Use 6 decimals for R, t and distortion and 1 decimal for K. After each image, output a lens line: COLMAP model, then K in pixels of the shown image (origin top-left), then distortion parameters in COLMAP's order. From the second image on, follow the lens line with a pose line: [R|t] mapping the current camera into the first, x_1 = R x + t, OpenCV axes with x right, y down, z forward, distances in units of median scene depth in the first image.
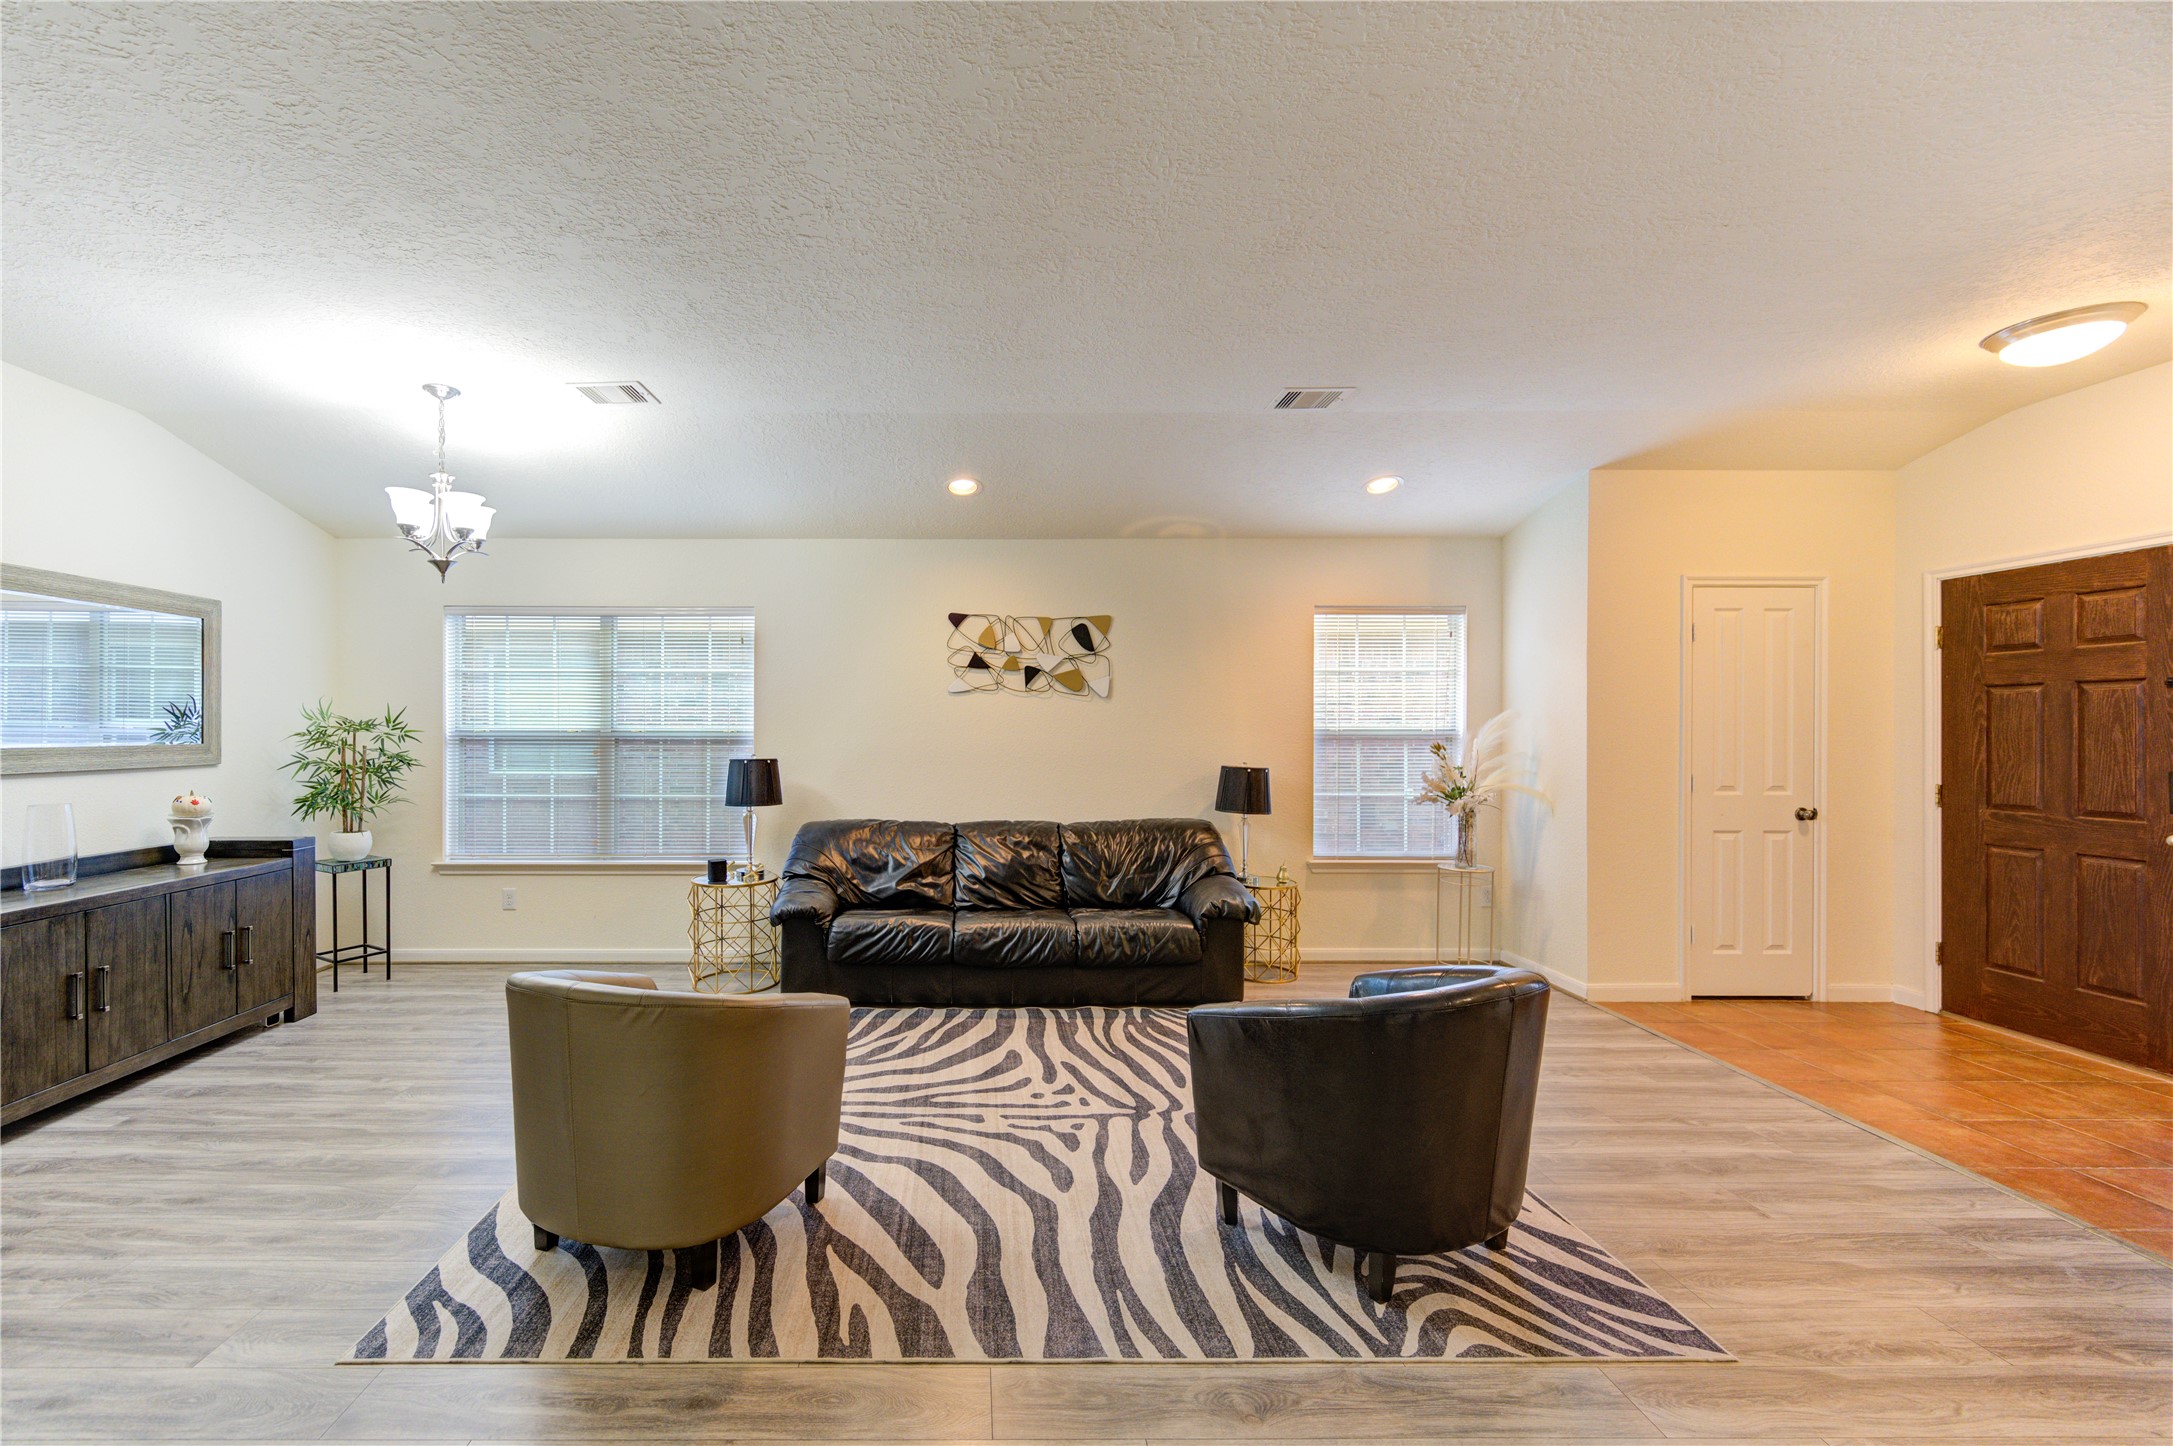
lens RADIAL K [[889.2, 0, 973.4], [0, 889.2, 733.6], [0, 0, 1]] dist [0.003105, 0.000263]
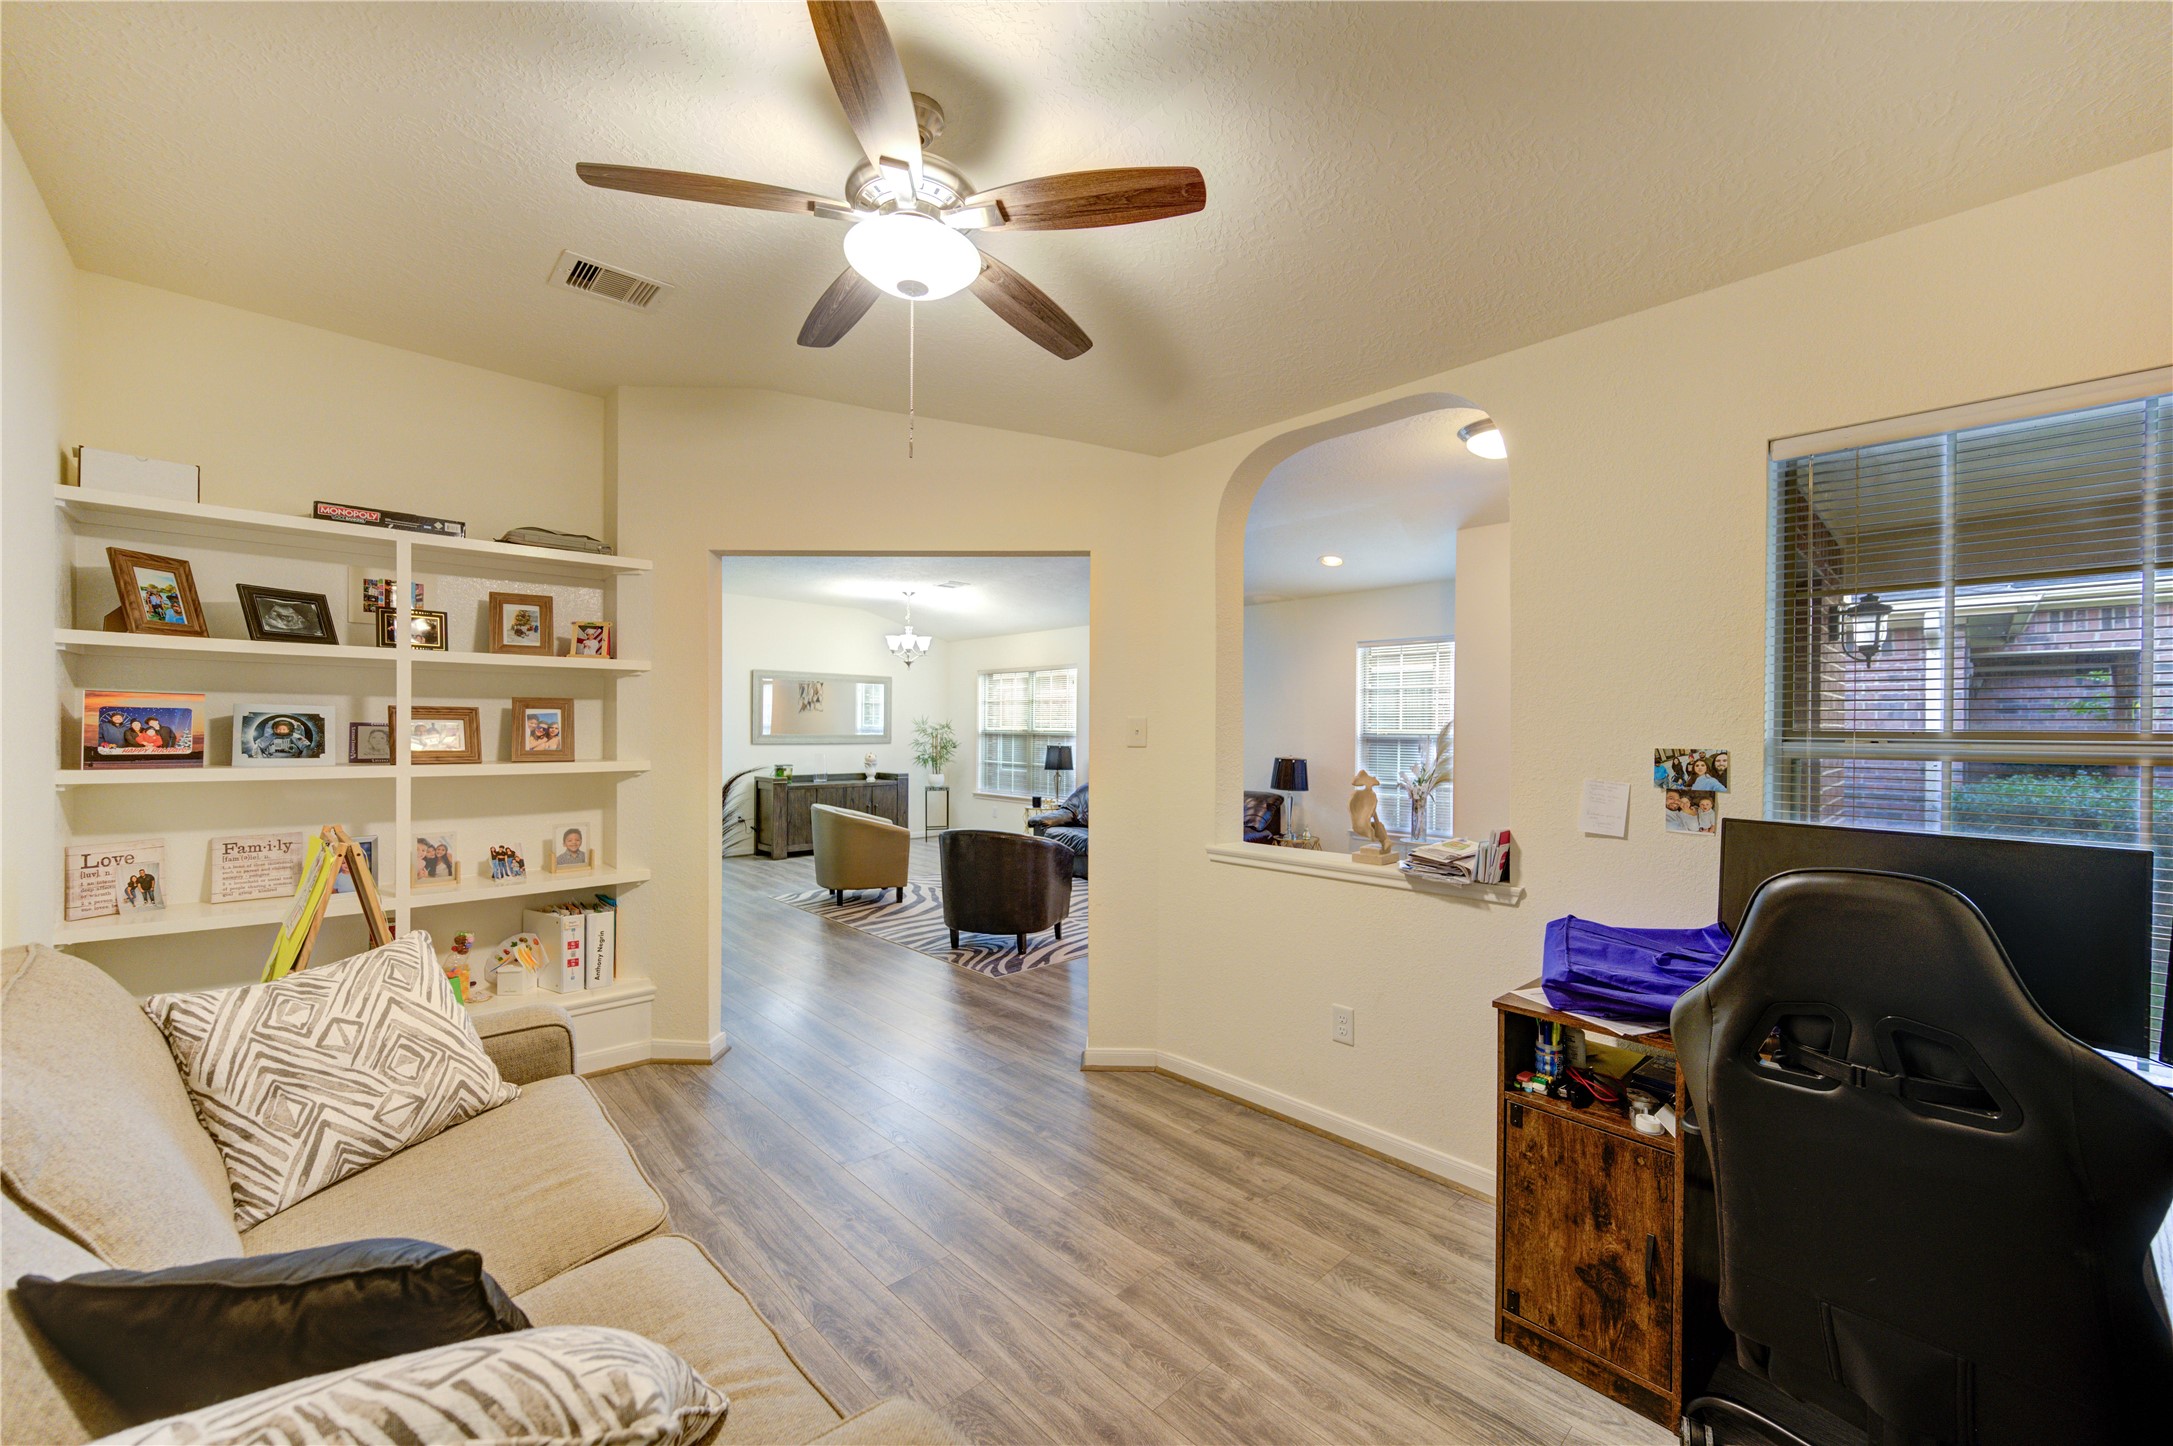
lens RADIAL K [[848.1, 0, 1092.0], [0, 848.1, 729.7], [0, 0, 1]] dist [0.000692, -0.000831]
pose [[0.684576, 0.006525, -0.728913, 1.621486], [-0.010635, 0.999943, -0.001037, -0.007155], [0.728864, 0.008462, 0.684606, -0.268855]]
